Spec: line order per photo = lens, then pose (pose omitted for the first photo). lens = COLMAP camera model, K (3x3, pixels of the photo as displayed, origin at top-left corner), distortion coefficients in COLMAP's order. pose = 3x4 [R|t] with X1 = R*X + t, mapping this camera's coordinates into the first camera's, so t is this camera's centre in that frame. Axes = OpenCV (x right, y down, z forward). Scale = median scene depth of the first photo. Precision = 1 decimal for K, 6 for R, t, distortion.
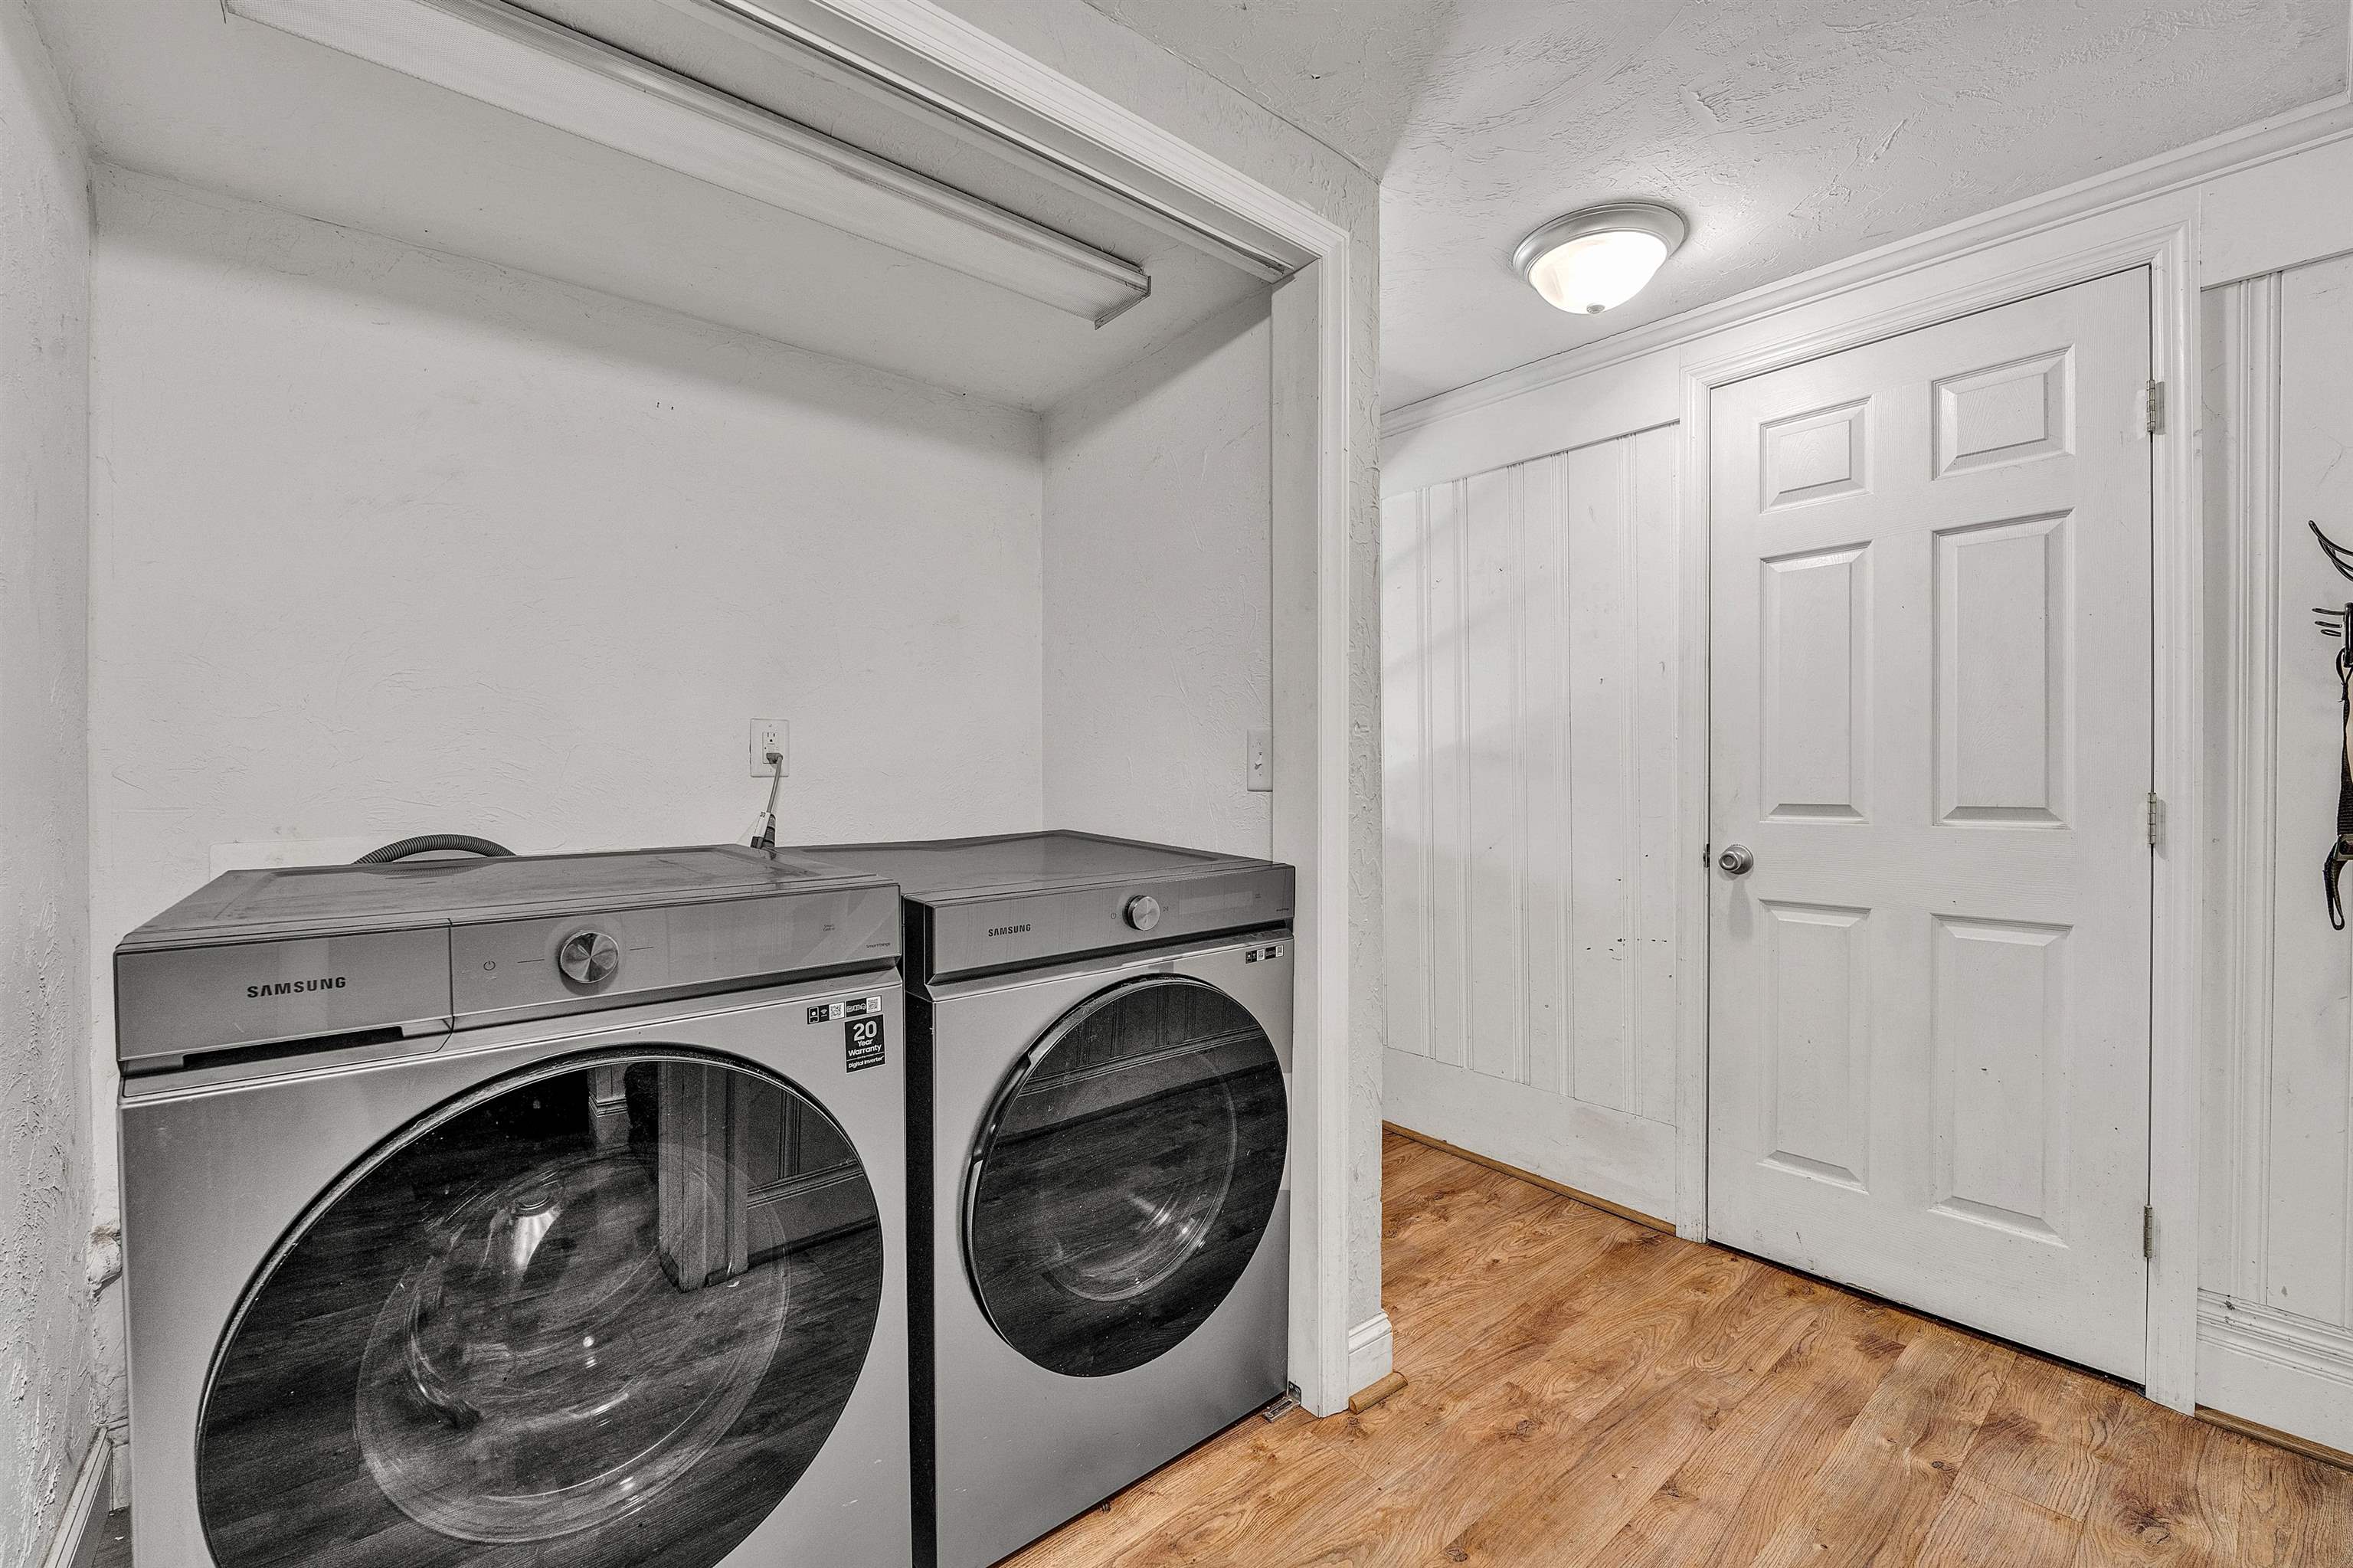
lens RADIAL K [[974.9, 0, 1188.8], [0, 974.9, 787.8], [0, 0, 1]] dist [-0.015364, -0.000696]
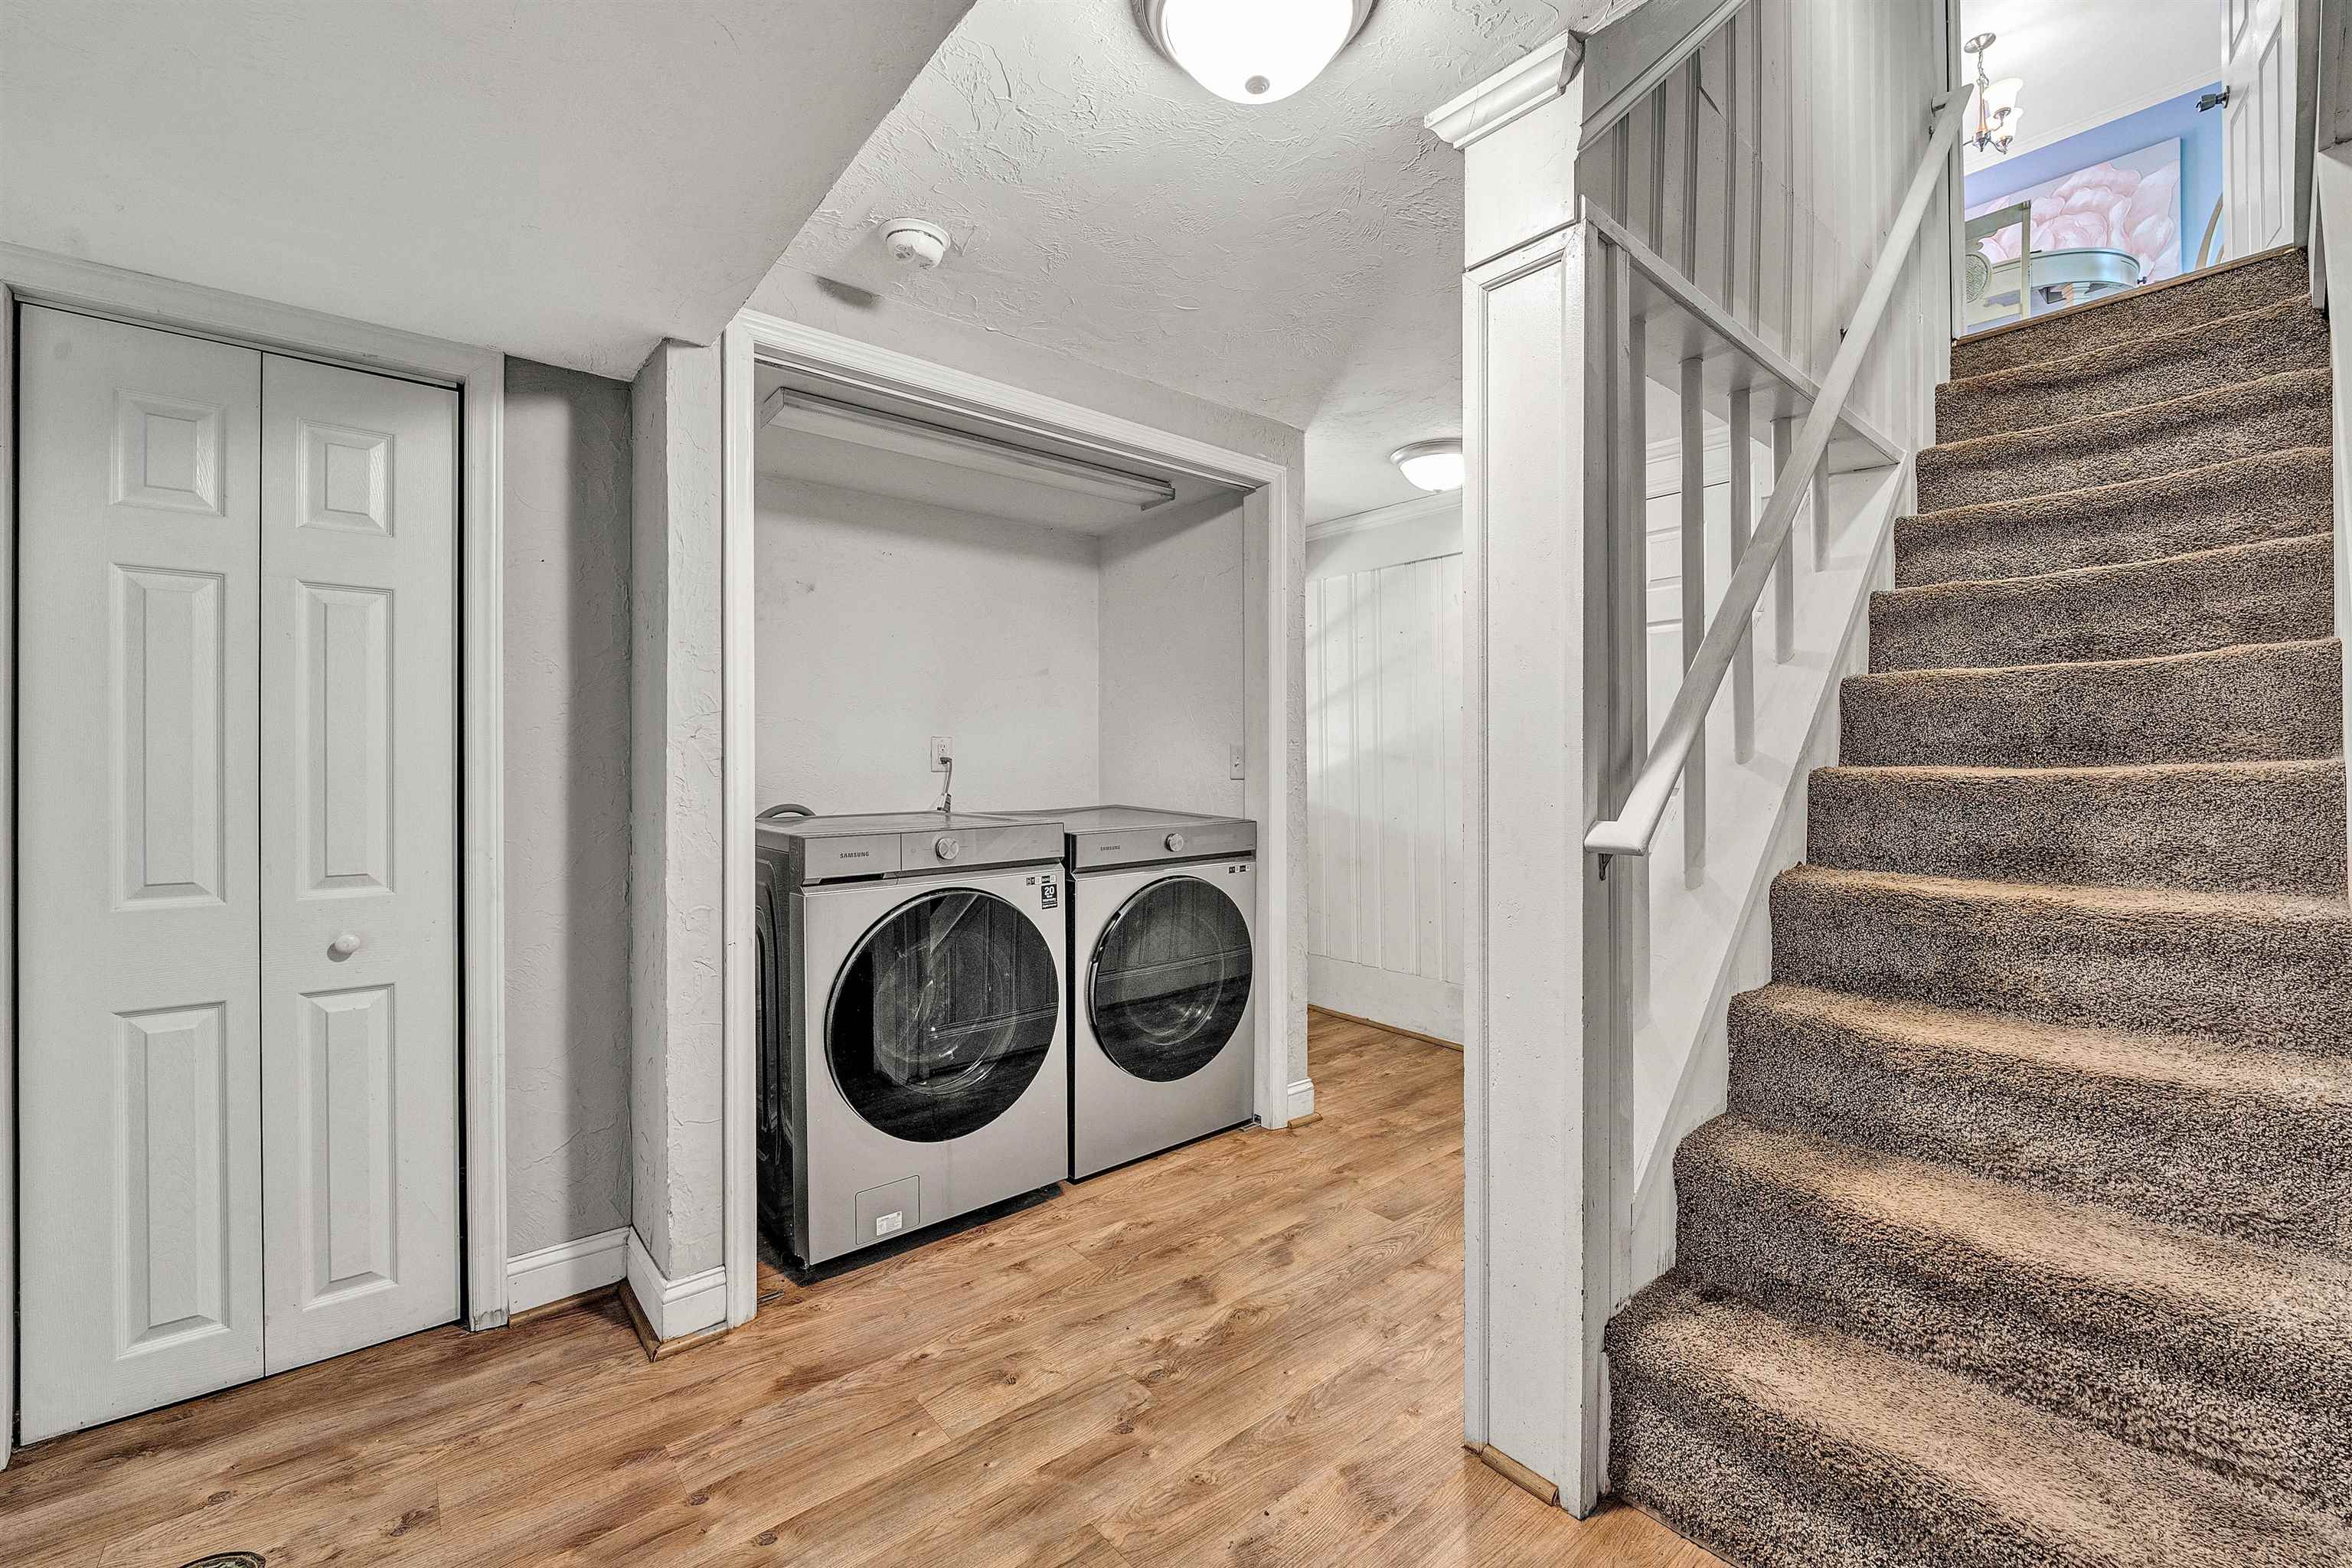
lens RADIAL K [[974.4, 0, 1169.9], [0, 974.4, 777.5], [0, 0, 1]] dist [-0.015364, -0.000696]
pose [[0.999956, -0.001696, -0.009220, -0.033797], [0.001664, 0.999993, -0.003462, 0.006184], [0.009226, 0.003446, 0.999951, -0.789667]]
